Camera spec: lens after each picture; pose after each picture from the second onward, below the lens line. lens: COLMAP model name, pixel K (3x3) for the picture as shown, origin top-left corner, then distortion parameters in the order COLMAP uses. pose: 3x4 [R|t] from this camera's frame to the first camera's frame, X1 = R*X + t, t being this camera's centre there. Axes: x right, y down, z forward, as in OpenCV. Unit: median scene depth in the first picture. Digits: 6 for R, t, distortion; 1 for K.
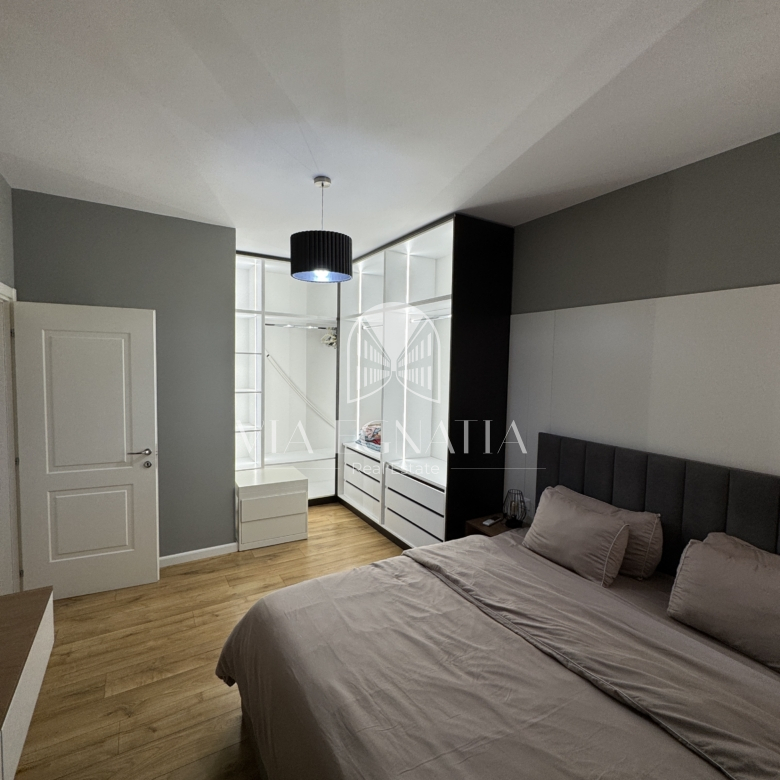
lens RADIAL K [[414.7, 0, 390.0], [0, 414.7, 390.0], [0, 0, 1]] dist [-0.003859, -0.000433]
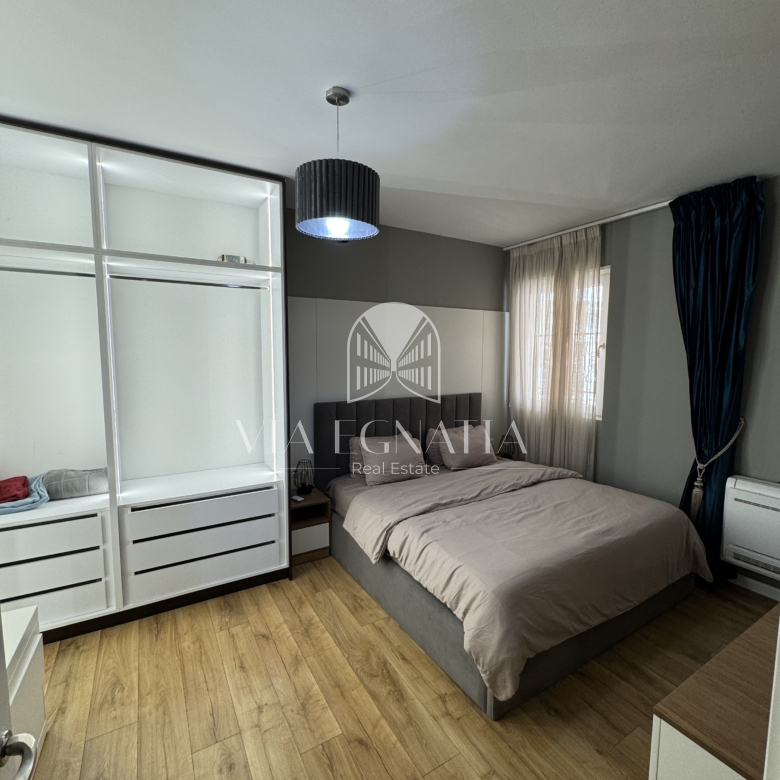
lens RADIAL K [[414.7, 0, 390.0], [0, 414.7, 390.0], [0, 0, 1]] dist [-0.003859, -0.000433]
pose [[0.004886, -0.118491, 0.992943, -1.209843], [0.058510, 0.991288, 0.118005, -0.091913], [-0.998275, 0.057521, 0.011777, 1.190524]]
